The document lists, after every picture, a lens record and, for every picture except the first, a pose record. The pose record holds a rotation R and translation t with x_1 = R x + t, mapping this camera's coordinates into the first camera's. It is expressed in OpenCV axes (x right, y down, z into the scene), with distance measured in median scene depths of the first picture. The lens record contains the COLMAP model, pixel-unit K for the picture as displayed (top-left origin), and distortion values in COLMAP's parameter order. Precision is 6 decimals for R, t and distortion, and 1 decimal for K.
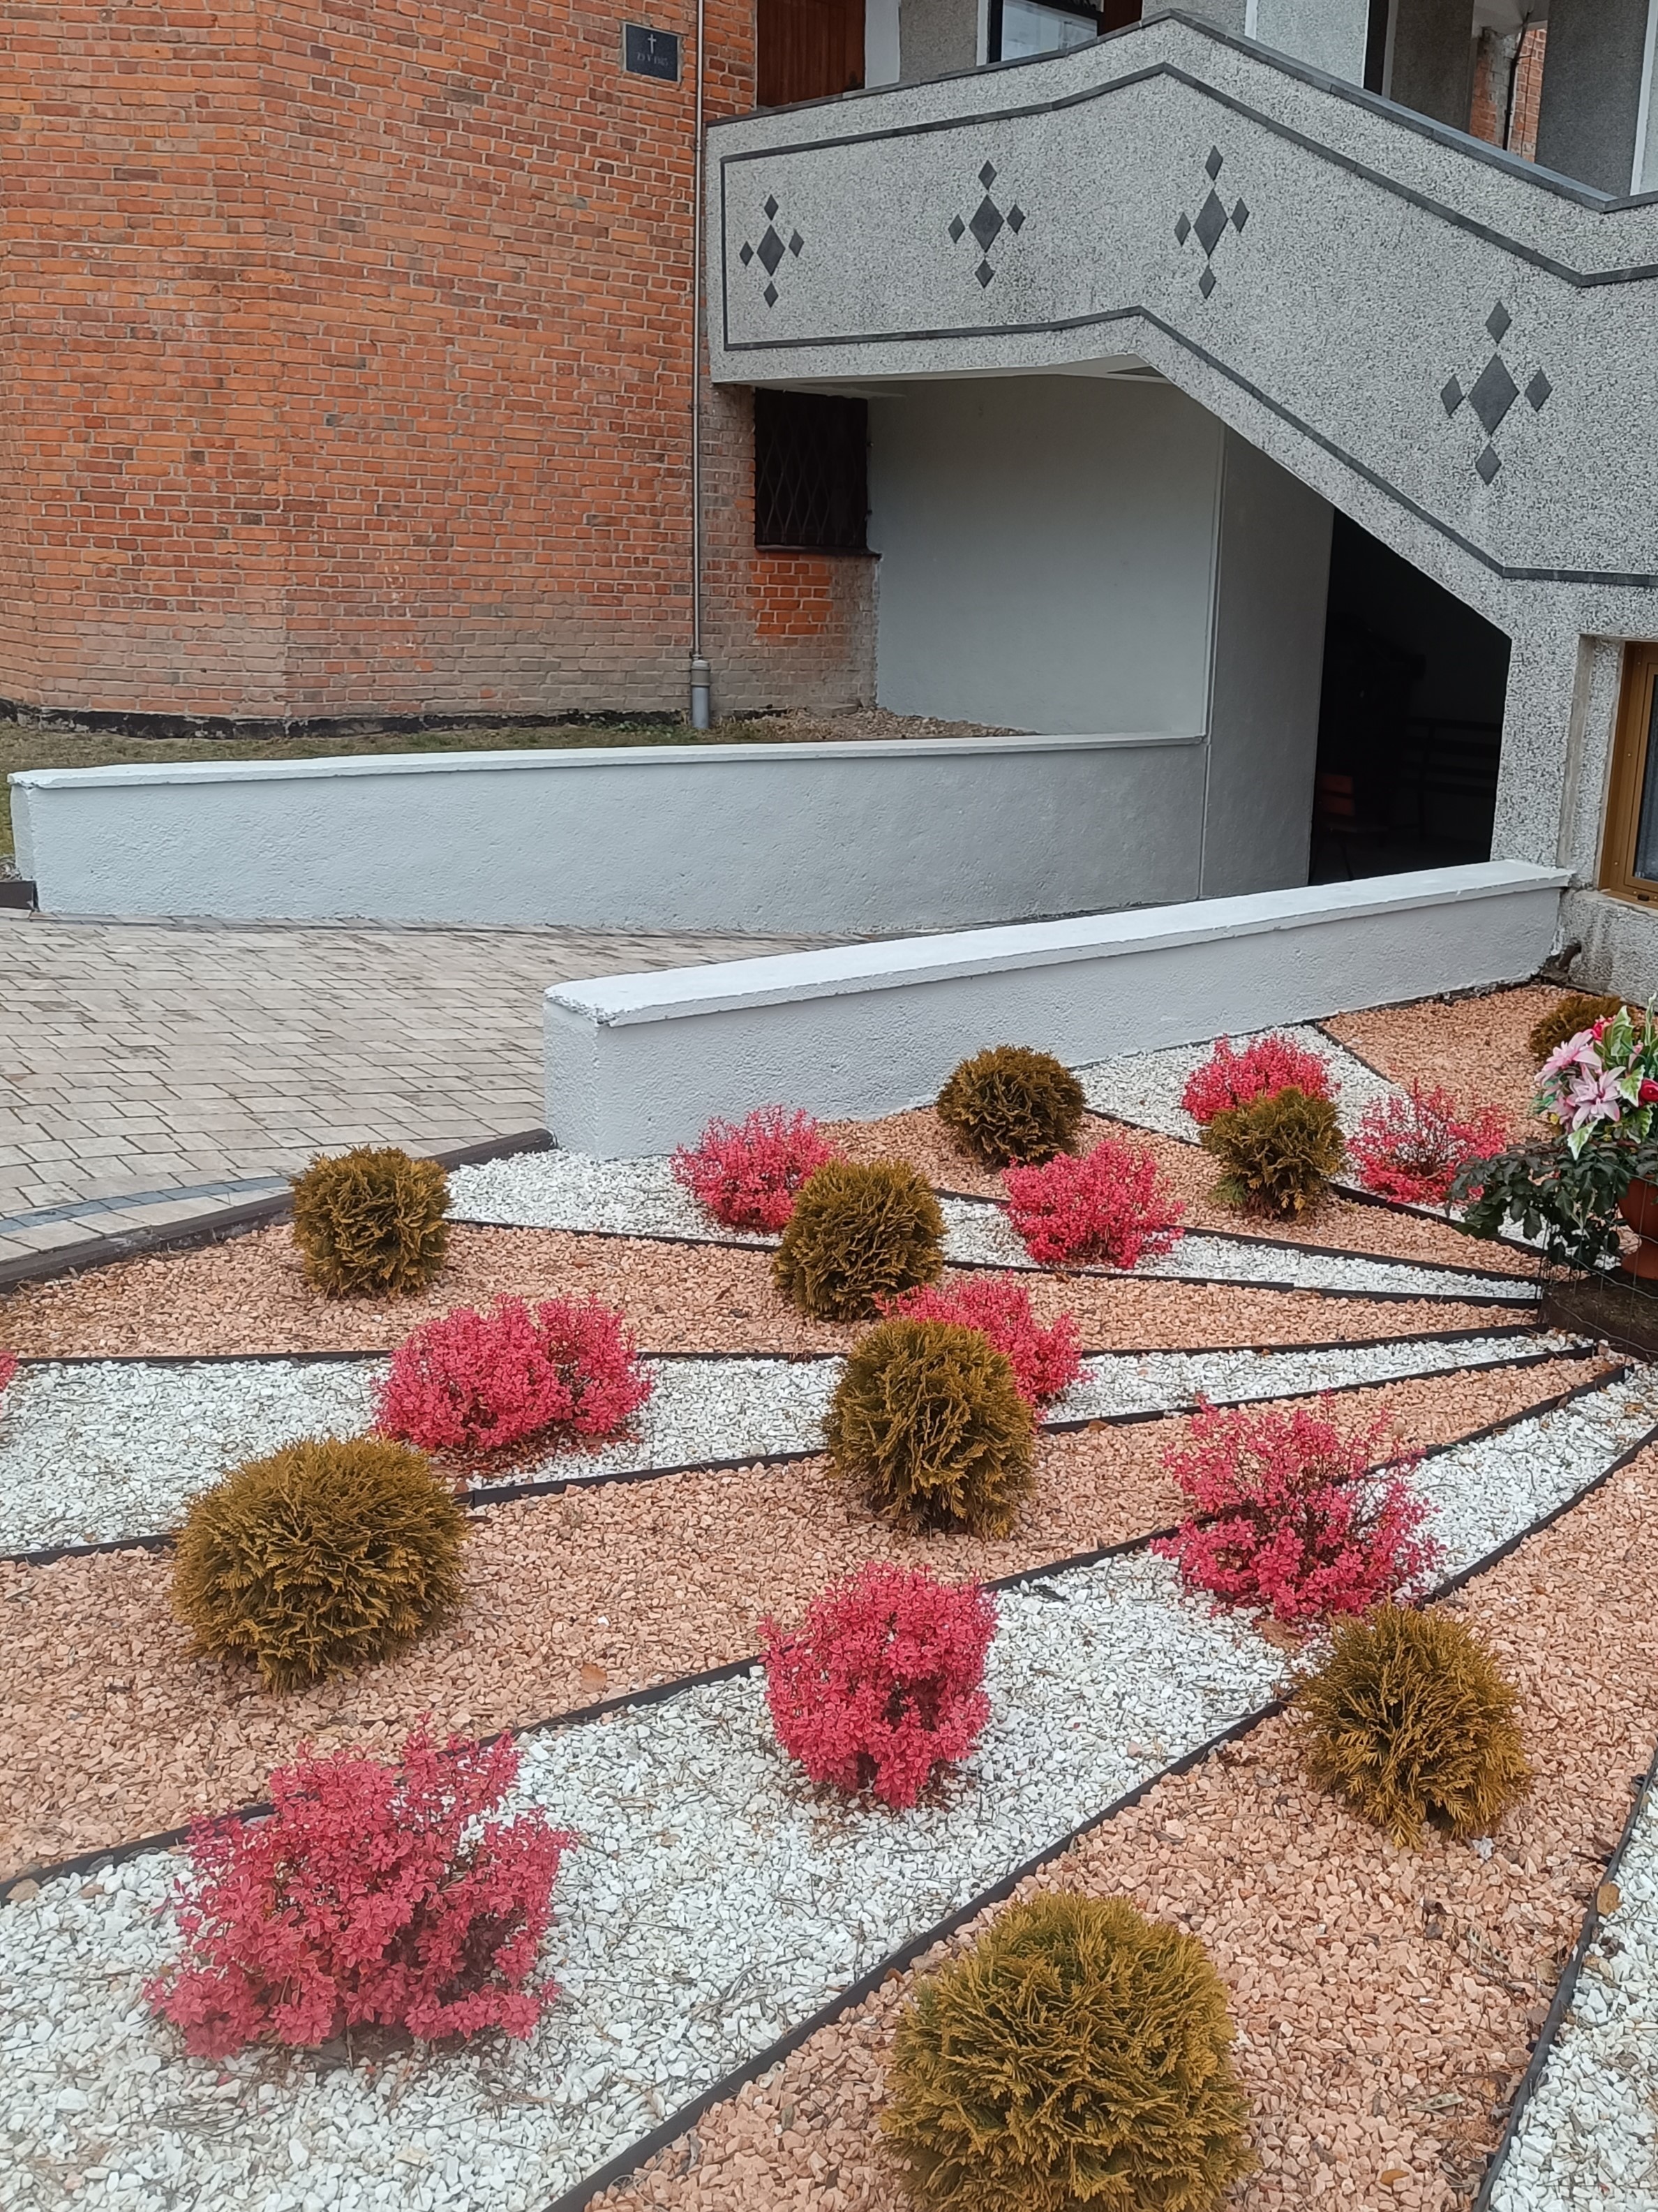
lens RADIAL K [[1953.1, 0, 1045.3], [0, 1953.1, 1052.2], [0, 0, 1]] dist [-0.003859, -0.000475]
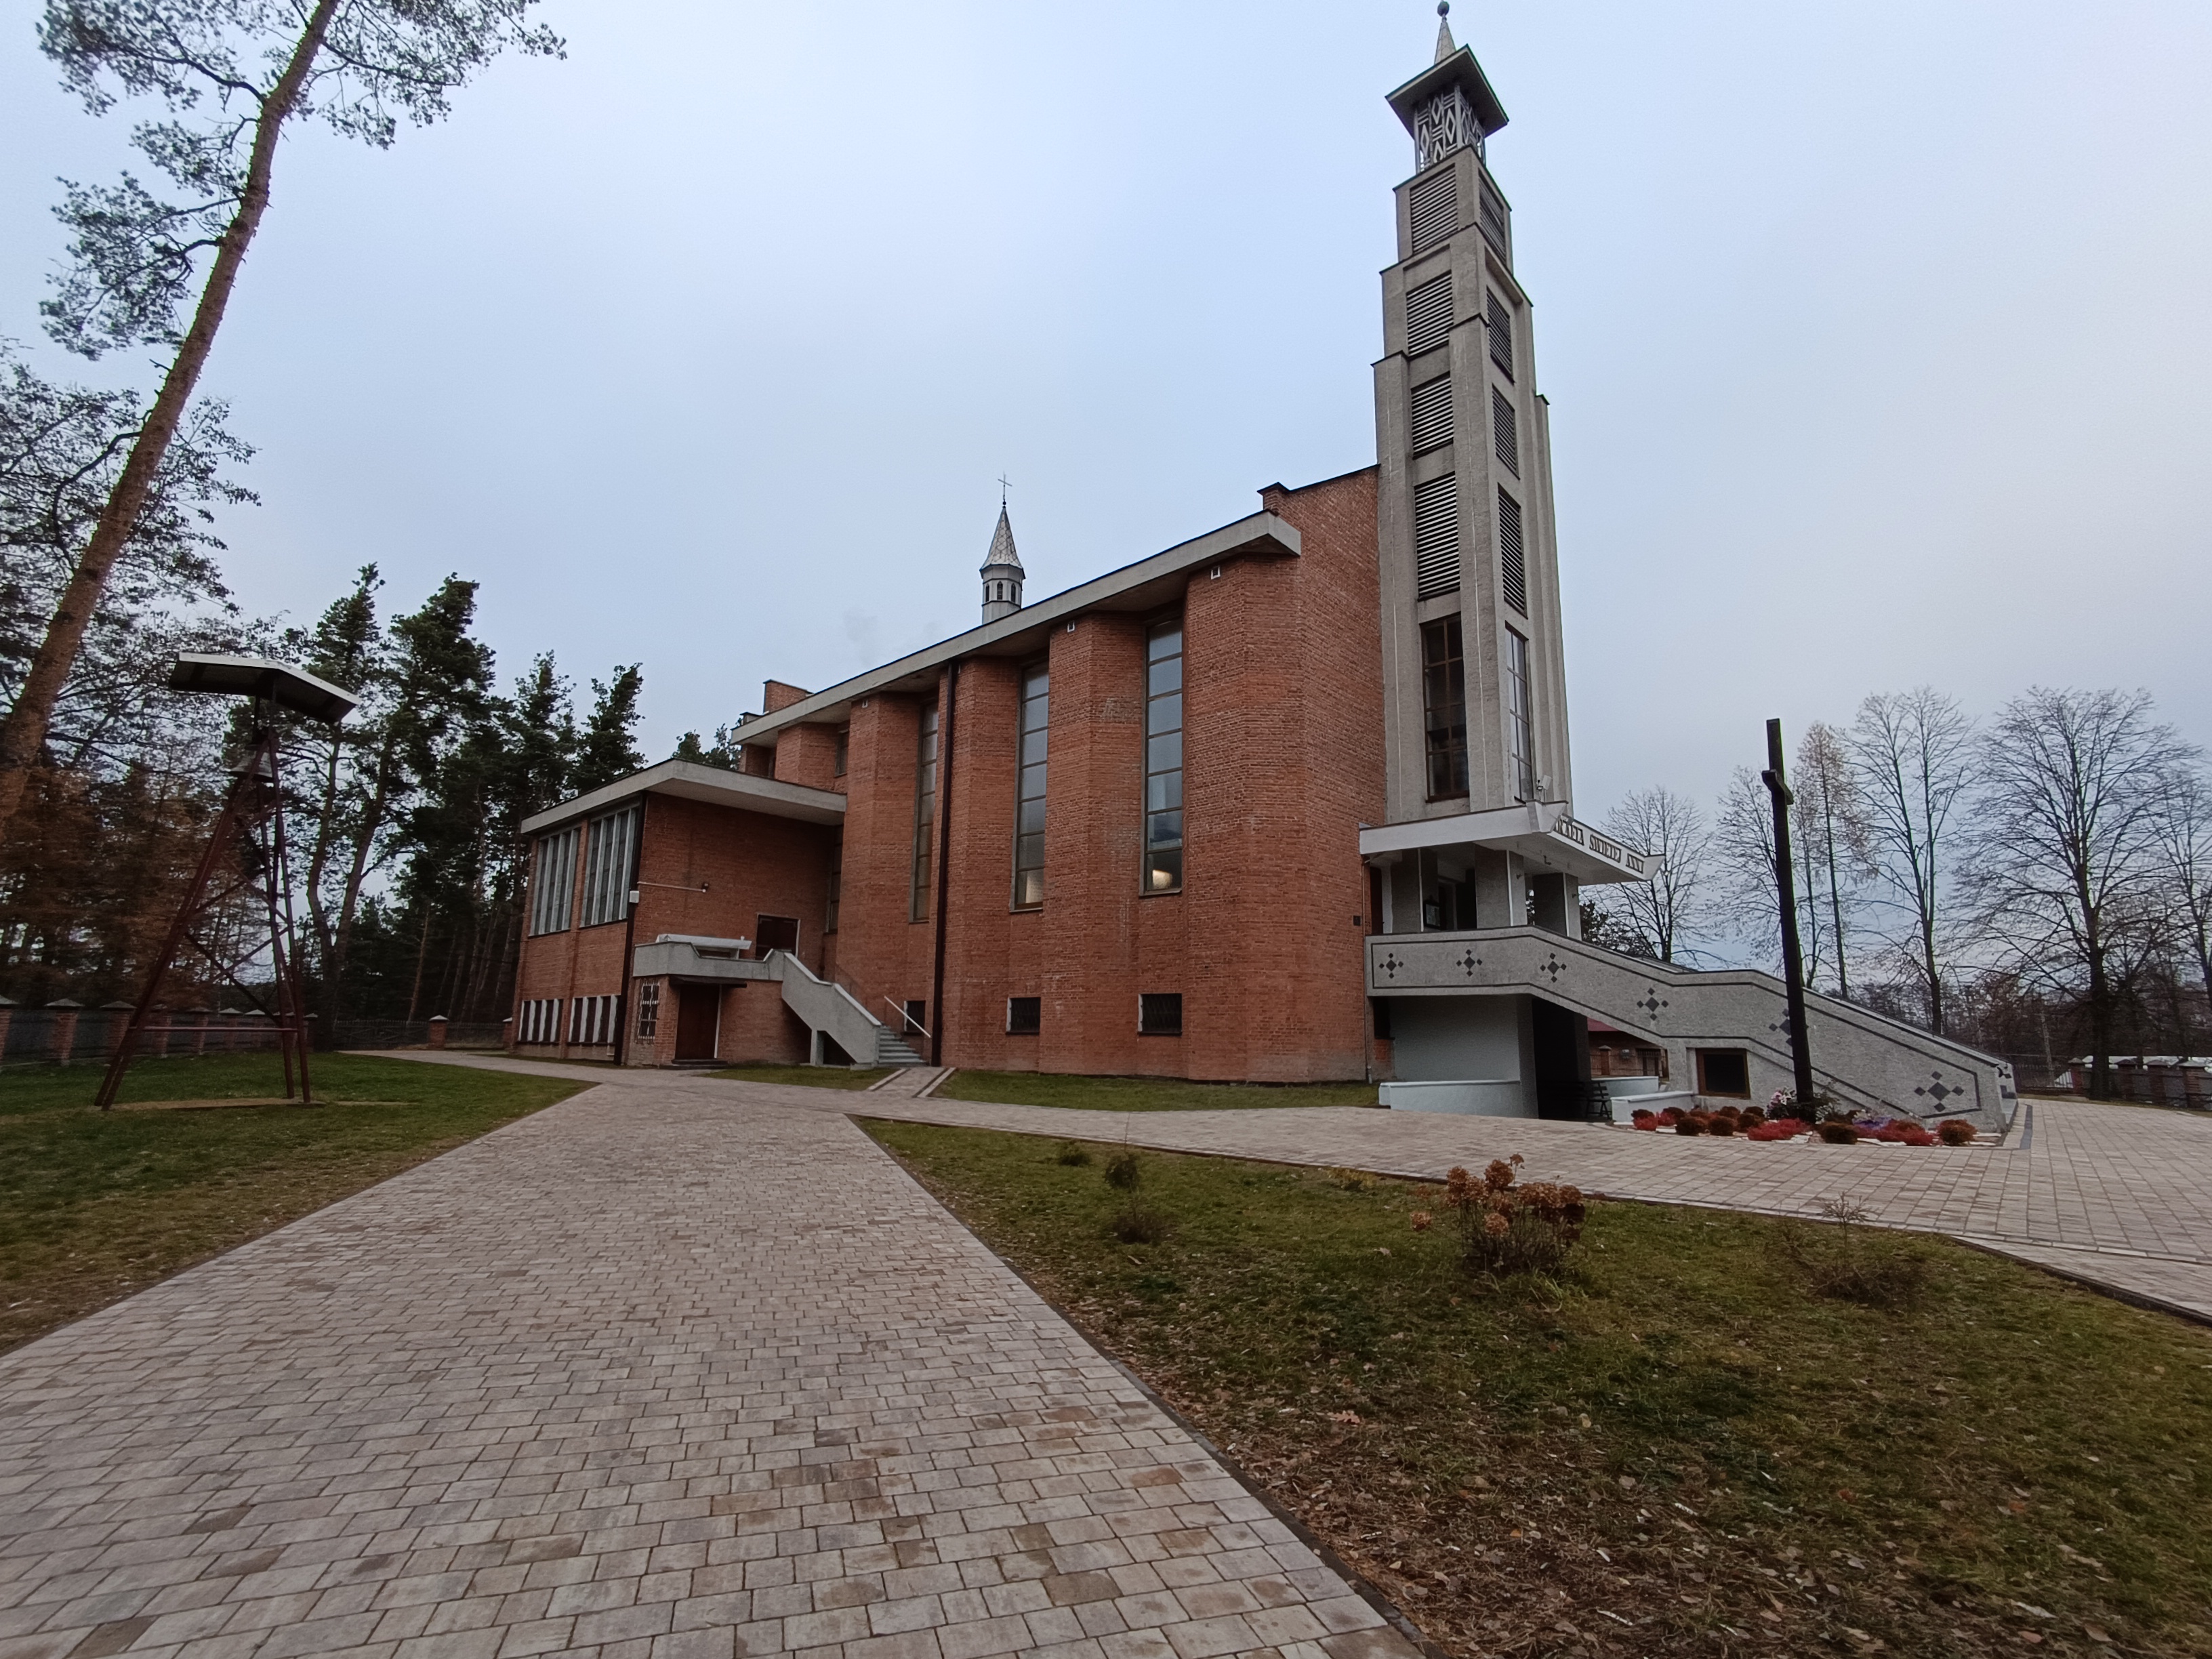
lens RADIAL K [[999.2, 0, 1105.4], [0, 999.2, 889.8], [0, 0, 1]] dist [-0.000996, 0.005763]
pose [[0.996146, -0.013390, 0.086682, -1.033162], [0.045982, 0.921308, -0.386106, 0.251534], [-0.074691, 0.388604, 0.918373, -1.055528]]
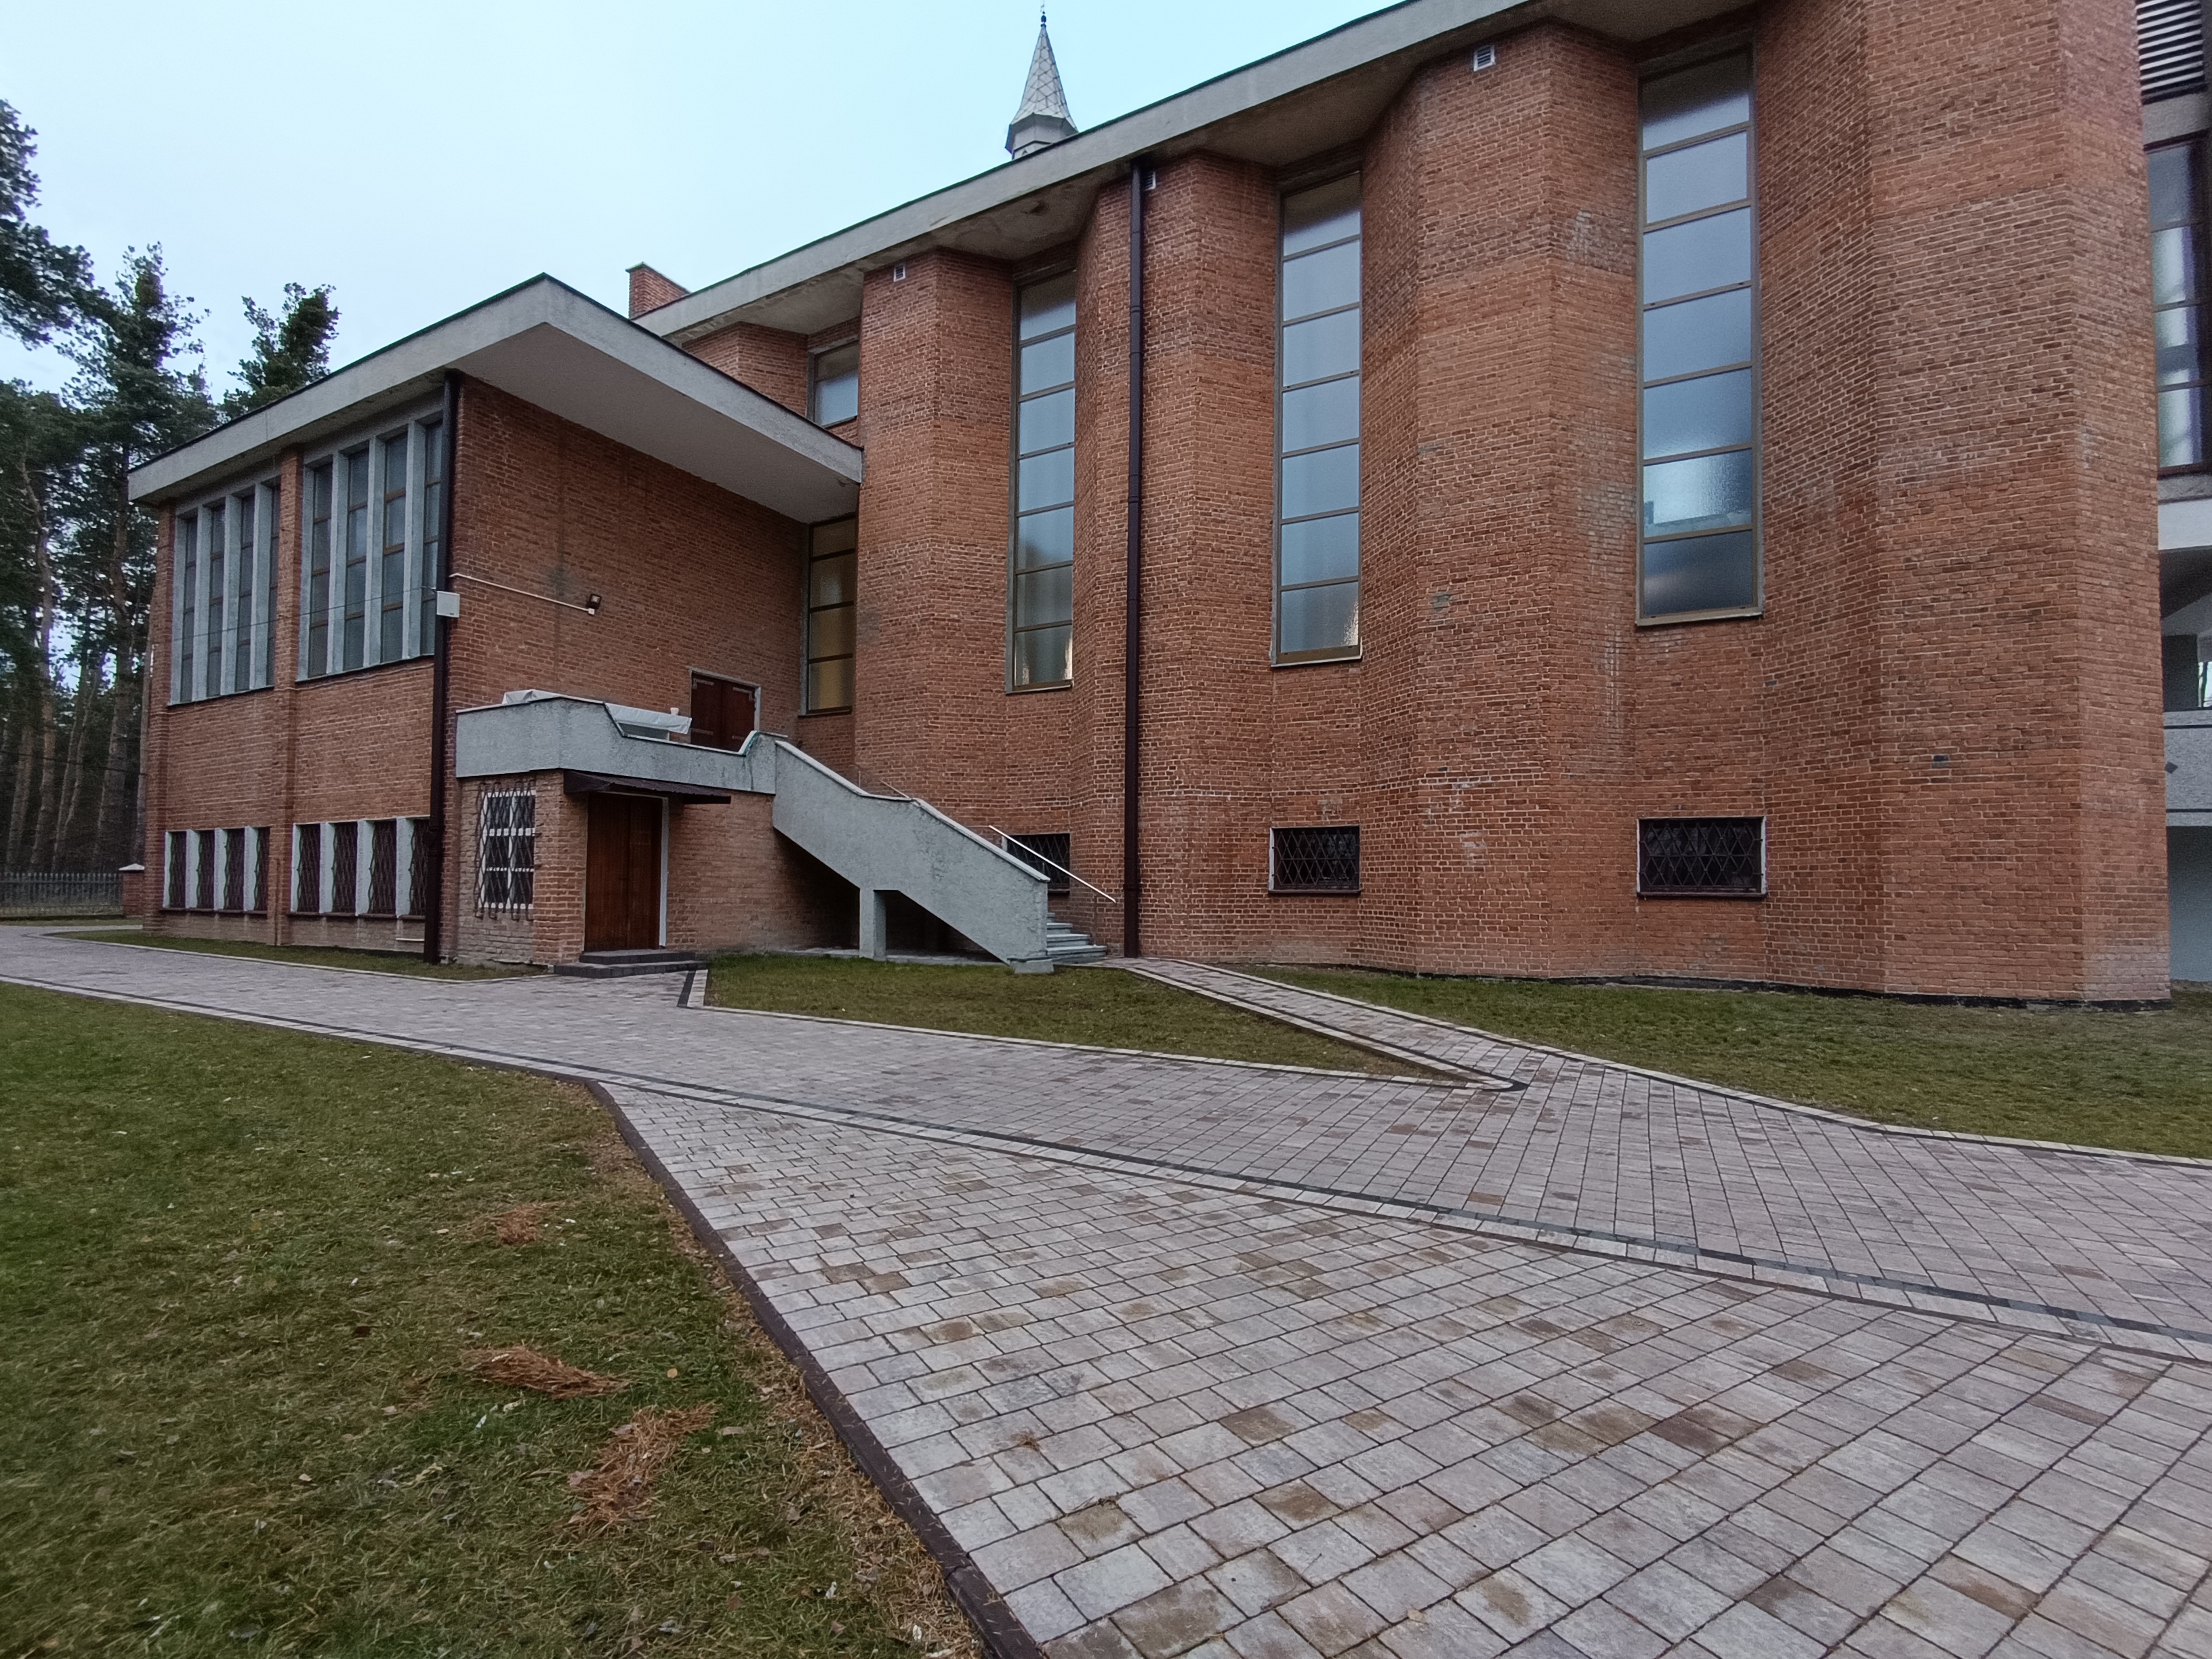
lens RADIAL K [[1005.3, 0, 1107.2], [0, 1005.3, 868.0], [0, 0, 1]] dist [0.001537, -0.000818]
pose [[0.946065, -0.024135, 0.323077, -1.802920], [0.107701, 0.963935, -0.243371, -0.175847], [-0.305552, 0.265041, 0.914544, 0.403270]]
